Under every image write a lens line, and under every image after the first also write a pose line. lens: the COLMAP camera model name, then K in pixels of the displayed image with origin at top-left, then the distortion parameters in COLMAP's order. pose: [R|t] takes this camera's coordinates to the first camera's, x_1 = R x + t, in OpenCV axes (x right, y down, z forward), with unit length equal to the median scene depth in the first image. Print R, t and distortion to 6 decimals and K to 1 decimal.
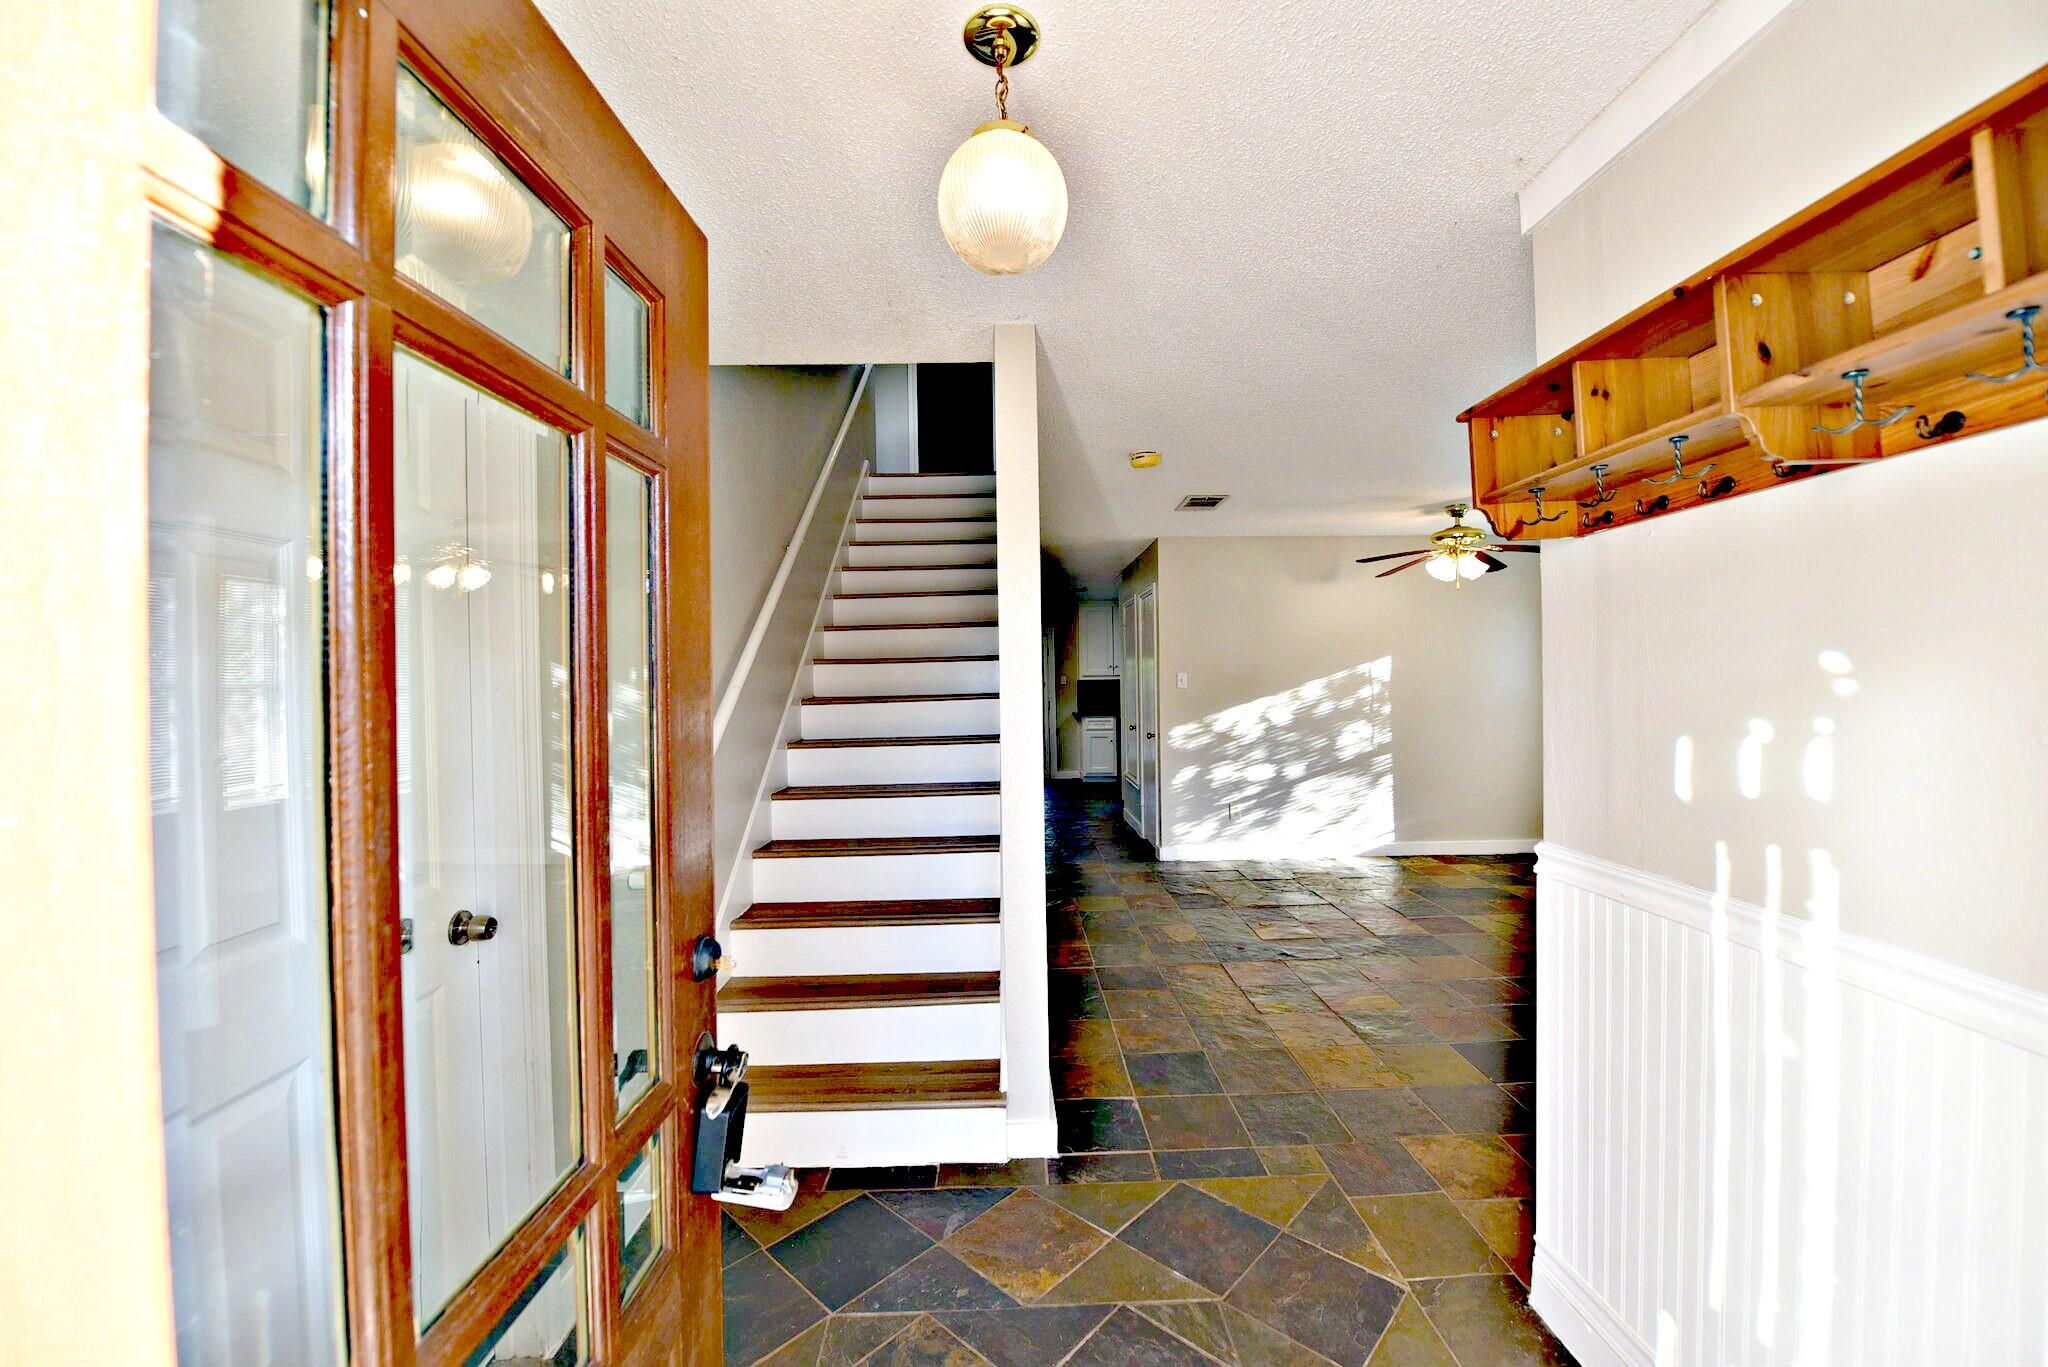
lens RADIAL K [[821.6, 0, 1024.4], [0, 821.6, 681.7], [0, 0, 1]] dist [-0.013166, -0.001974]
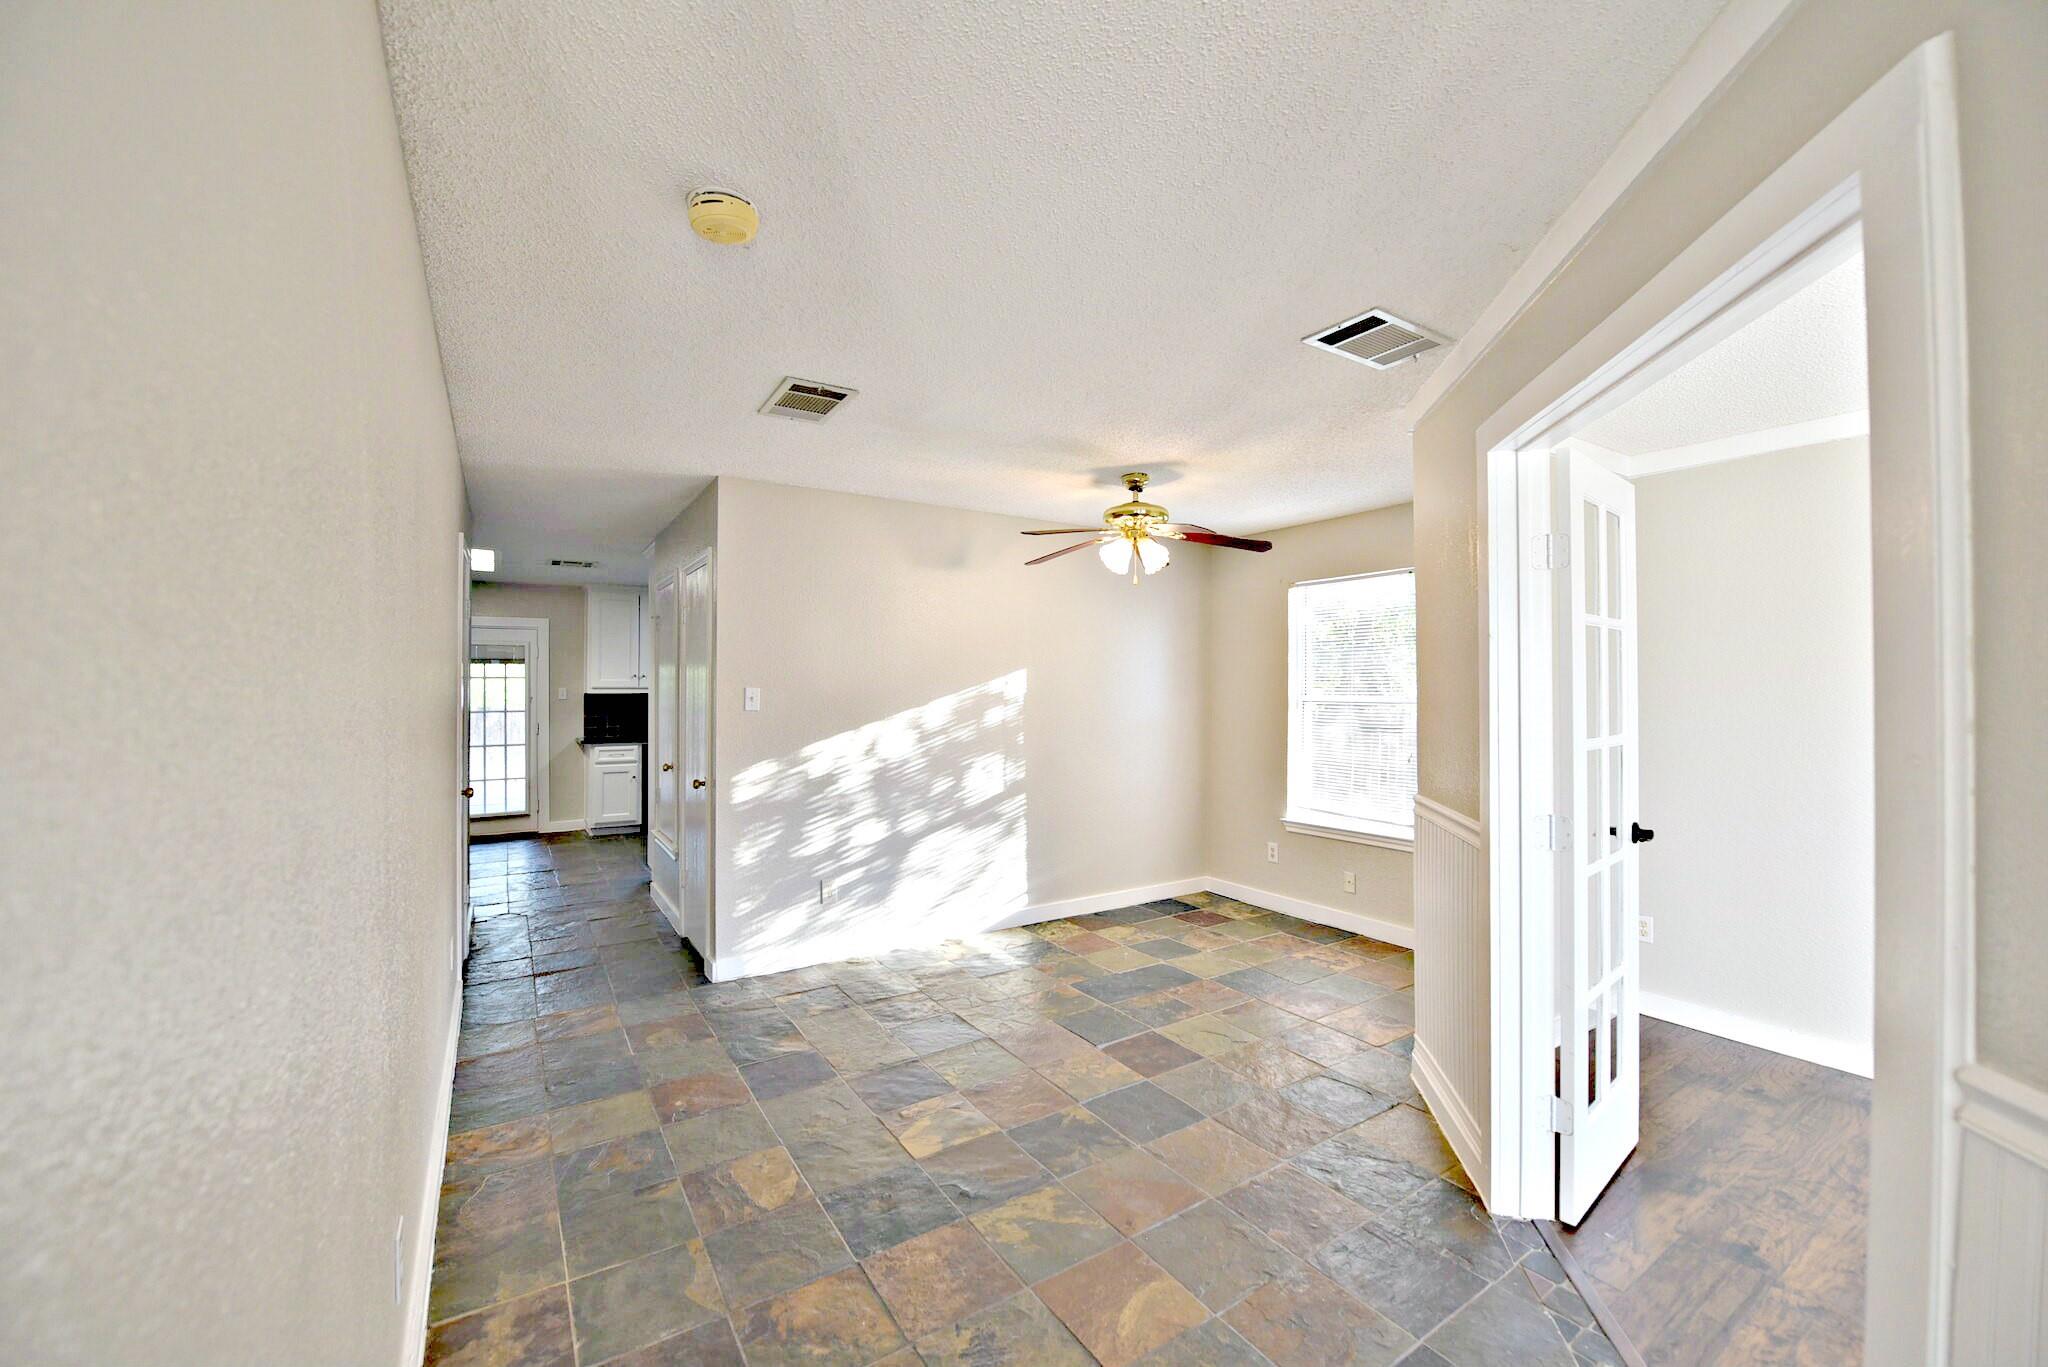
lens RADIAL K [[821.6, 0, 1031.2], [0, 821.6, 685.1], [0, 0, 1]] dist [-0.013166, -0.001974]
pose [[0.850656, 0.022930, 0.525223, 0.037981], [-0.015109, 0.999702, -0.019173, -0.002034], [-0.525506, 0.008374, 0.850749, 0.335950]]
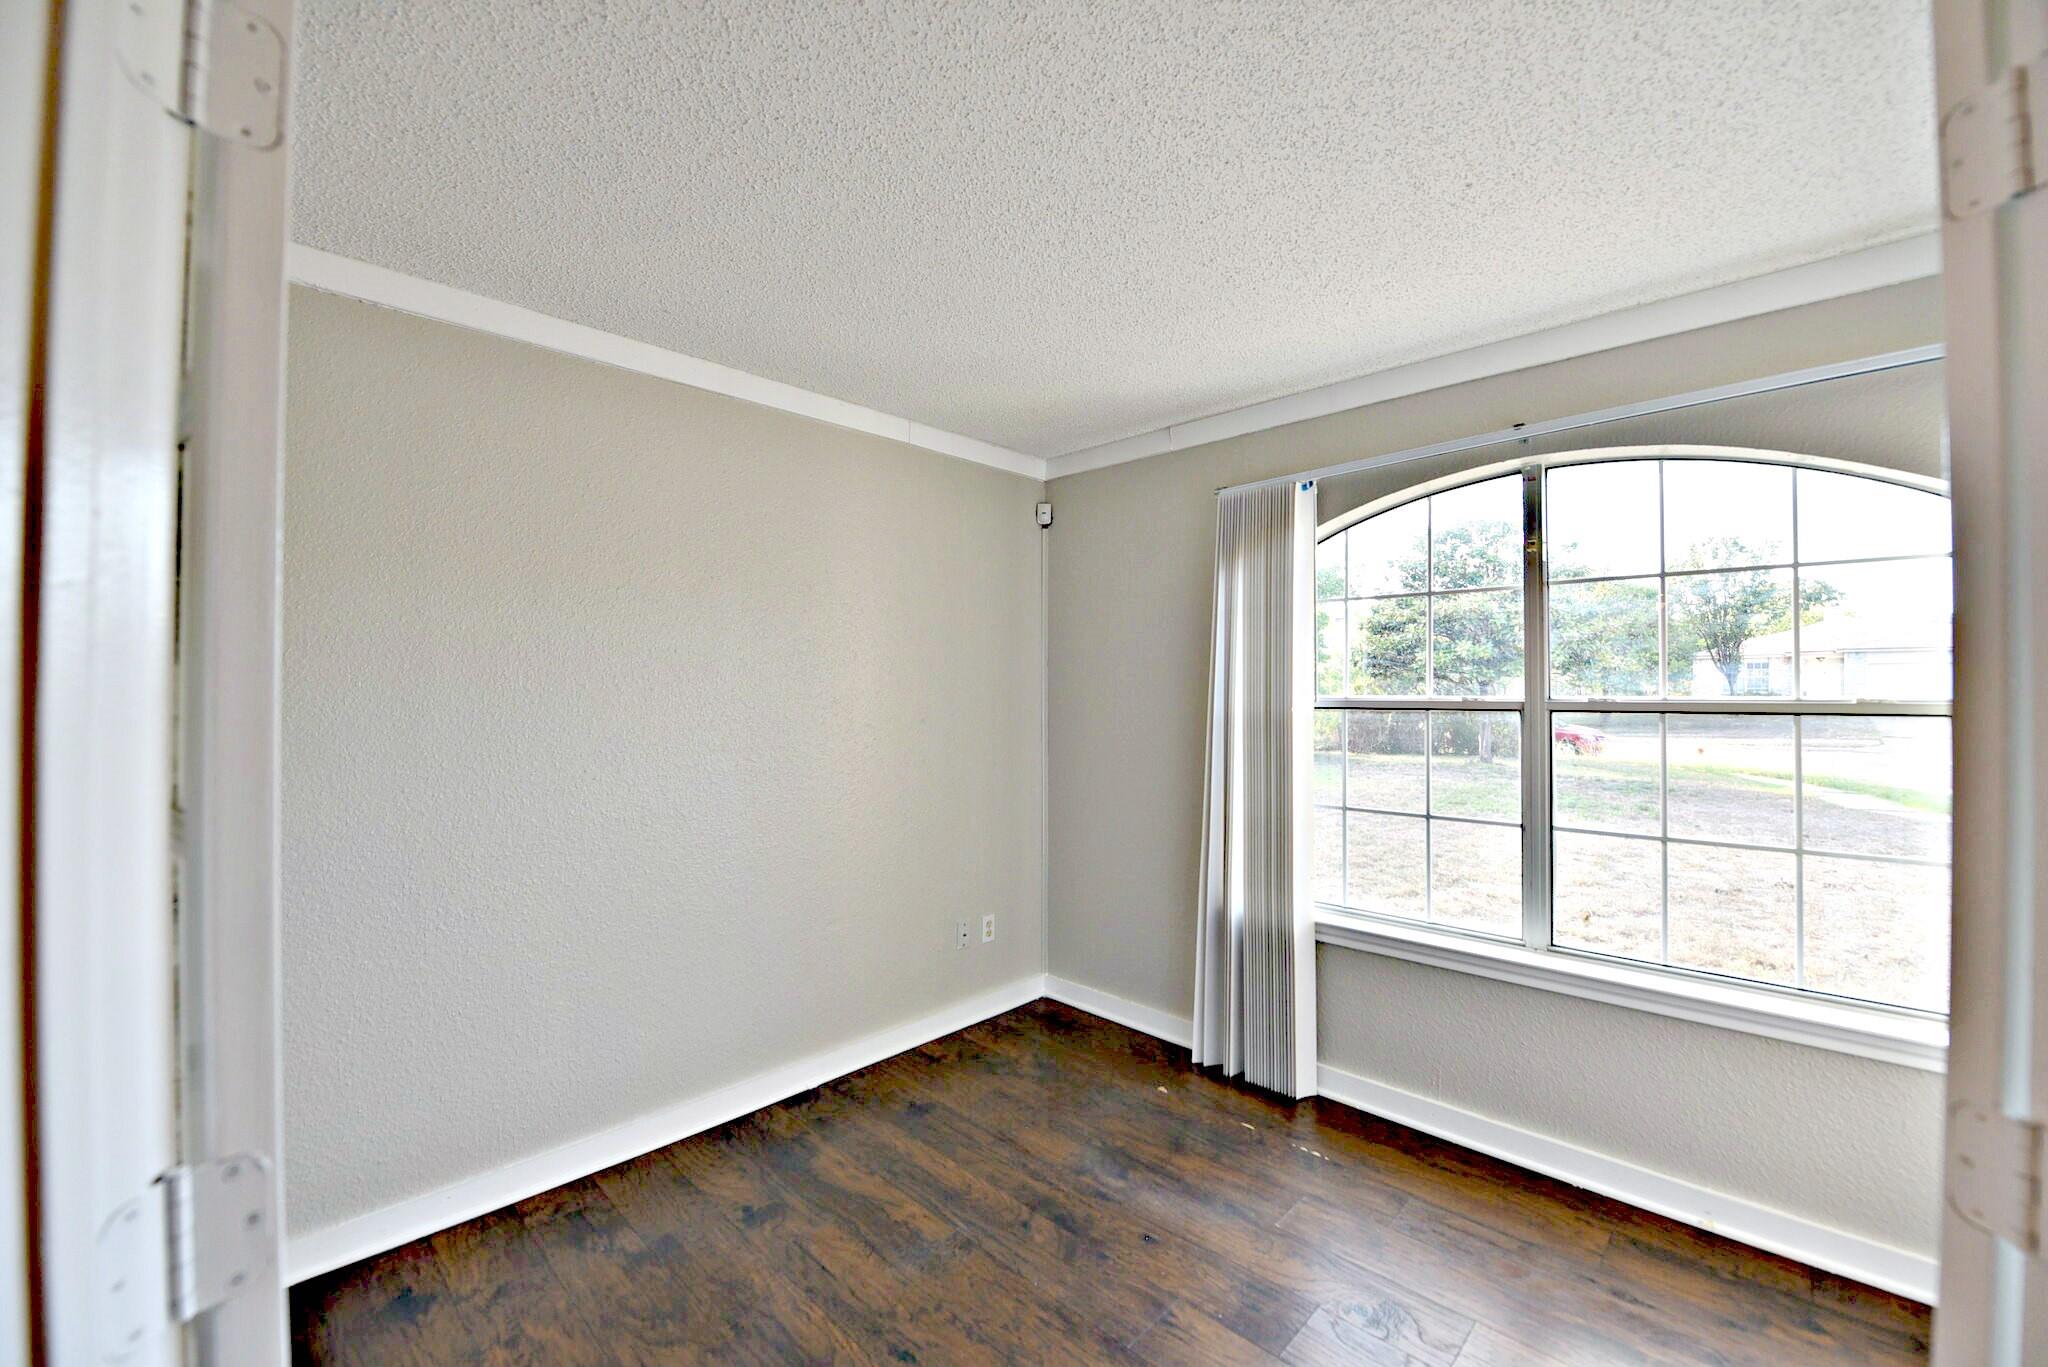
lens RADIAL K [[821.6, 0, 1026.8], [0, 821.6, 679.6], [0, 0, 1]] dist [-0.013166, -0.001974]
pose [[-0.712736, 0.021054, 0.701116, 0.319968], [0.011612, 0.999767, -0.018217, -0.002596], [-0.701336, -0.004843, -0.712814, 1.353589]]
